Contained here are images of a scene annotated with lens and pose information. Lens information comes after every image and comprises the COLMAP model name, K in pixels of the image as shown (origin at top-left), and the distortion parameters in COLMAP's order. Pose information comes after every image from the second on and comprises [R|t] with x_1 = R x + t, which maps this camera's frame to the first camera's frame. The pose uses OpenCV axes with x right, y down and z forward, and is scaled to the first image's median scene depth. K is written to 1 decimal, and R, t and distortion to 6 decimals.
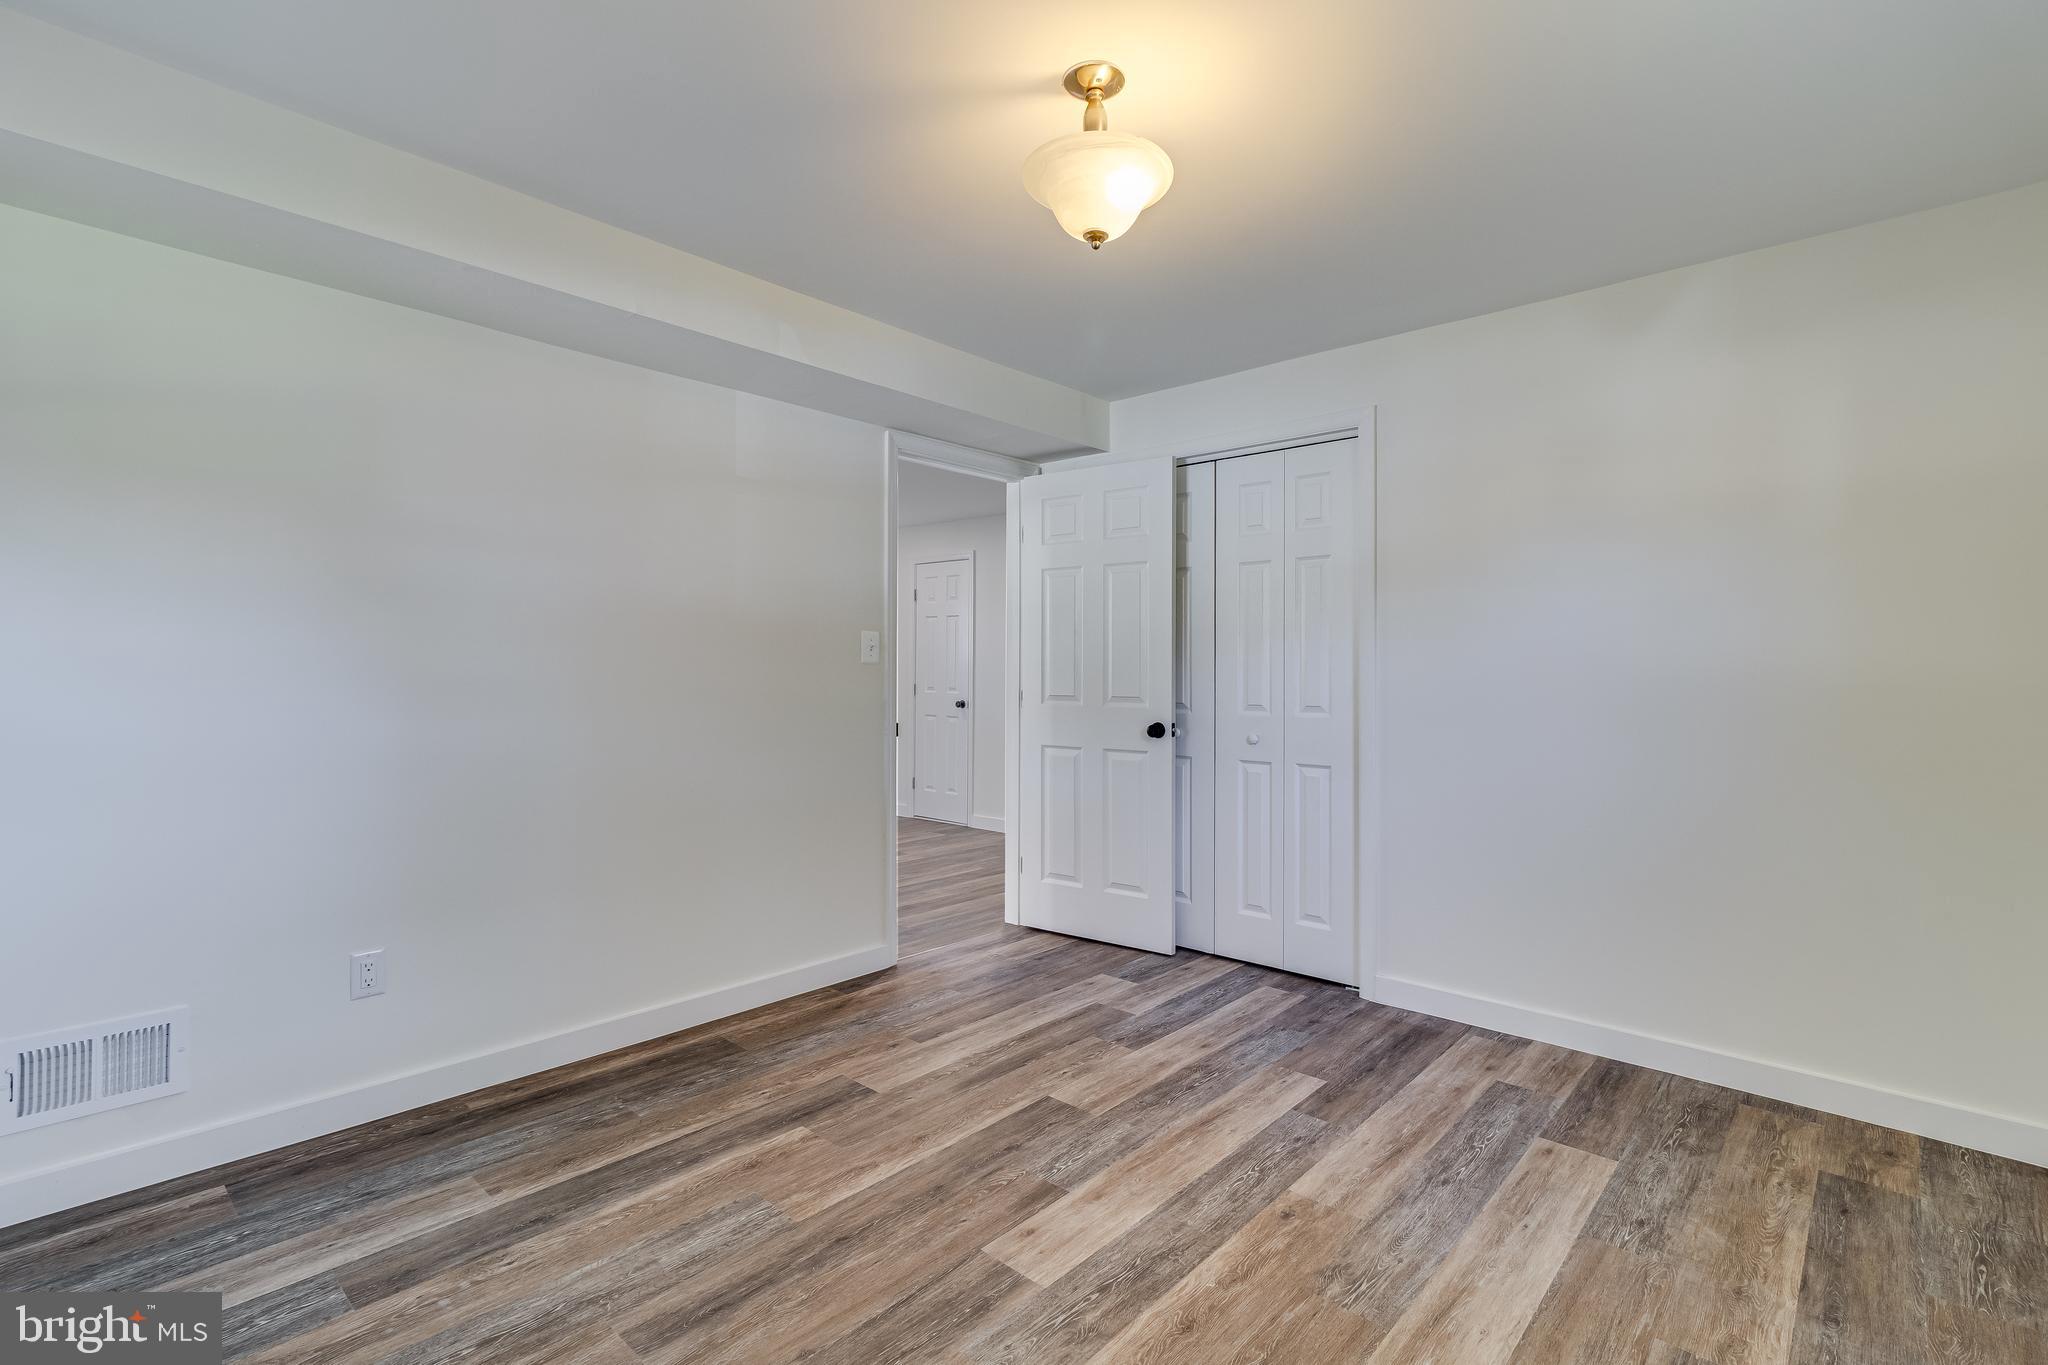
lens RADIAL K [[953.3, 0, 1024.0], [0, 953.3, 682.5], [0, 0, 1]] dist [0.000172, 0.000179]
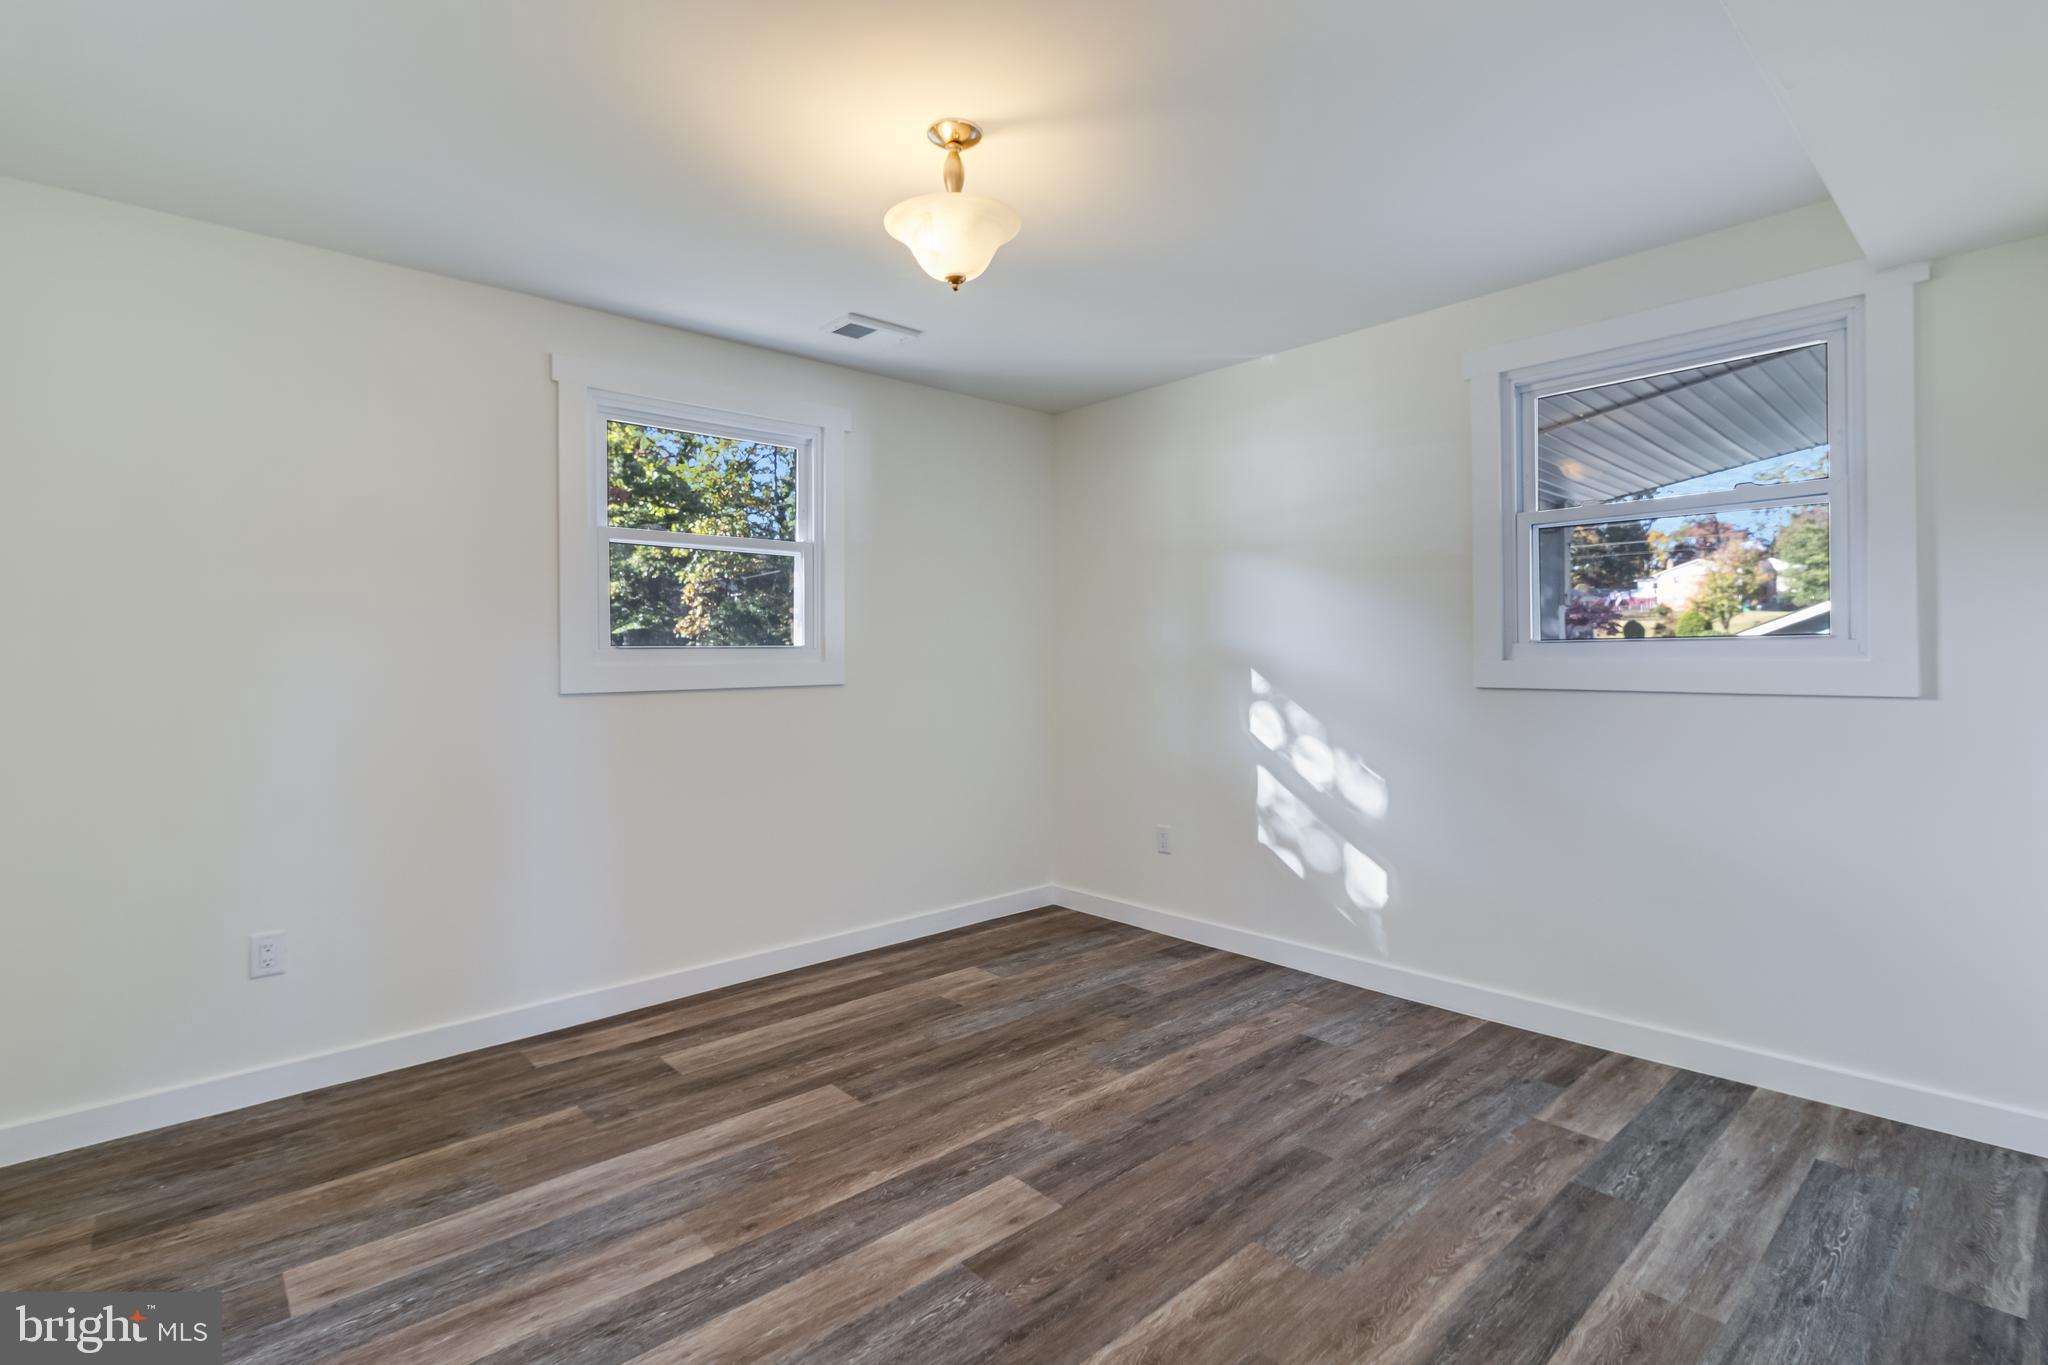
lens RADIAL K [[953.3, 0, 1024.0], [0, 953.3, 682.5], [0, 0, 1]] dist [0.000172, 0.000179]
pose [[-0.995273, 0.003779, 0.097043, -0.101841], [0.007956, 0.999057, 0.042691, -0.037884], [-0.096791, 0.043261, -0.994364, 1.926405]]
